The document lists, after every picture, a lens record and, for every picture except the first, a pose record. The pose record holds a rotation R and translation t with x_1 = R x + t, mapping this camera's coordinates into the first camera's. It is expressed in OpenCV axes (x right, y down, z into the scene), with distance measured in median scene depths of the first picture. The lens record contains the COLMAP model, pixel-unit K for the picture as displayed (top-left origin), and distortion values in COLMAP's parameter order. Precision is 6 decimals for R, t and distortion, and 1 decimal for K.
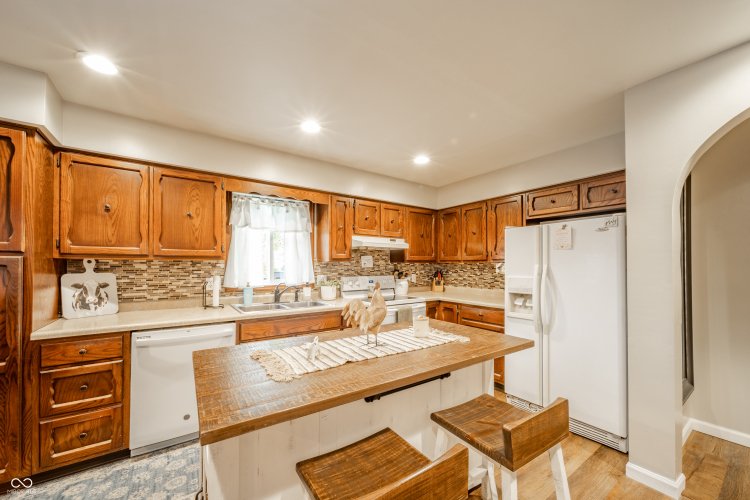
lens RADIAL K [[270.3, 0, 362.4], [0, 270.3, 258.7], [0, 0, 1]] dist [-0.004585, -0.000333]
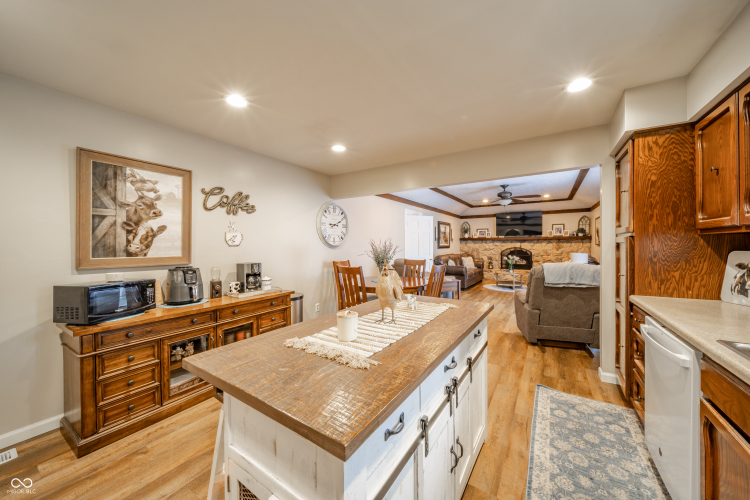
lens RADIAL K [[270.3, 0, 373.3], [0, 270.3, 245.9], [0, 0, 1]] dist [-0.004585, -0.000333]
pose [[-0.918736, 0.005322, -0.394837, 0.195076], [0.015081, 0.999653, -0.021618, 0.024751], [0.394585, -0.025816, -0.918497, 0.812871]]
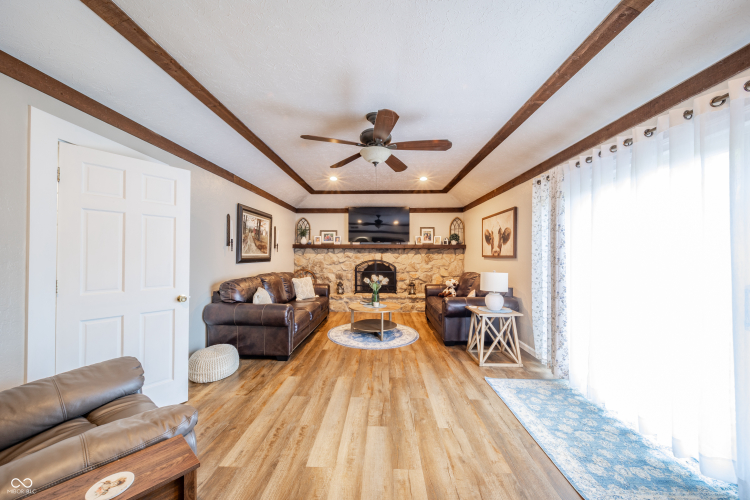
lens RADIAL K [[270.3, 0, 363.5], [0, 270.3, 253.7], [0, 0, 1]] dist [-0.004585, -0.000333]
pose [[-0.608990, -0.006545, -0.793151, -0.766293], [0.018599, 0.999573, -0.022528, -0.001234], [0.792960, -0.028471, -0.608609, -0.130965]]
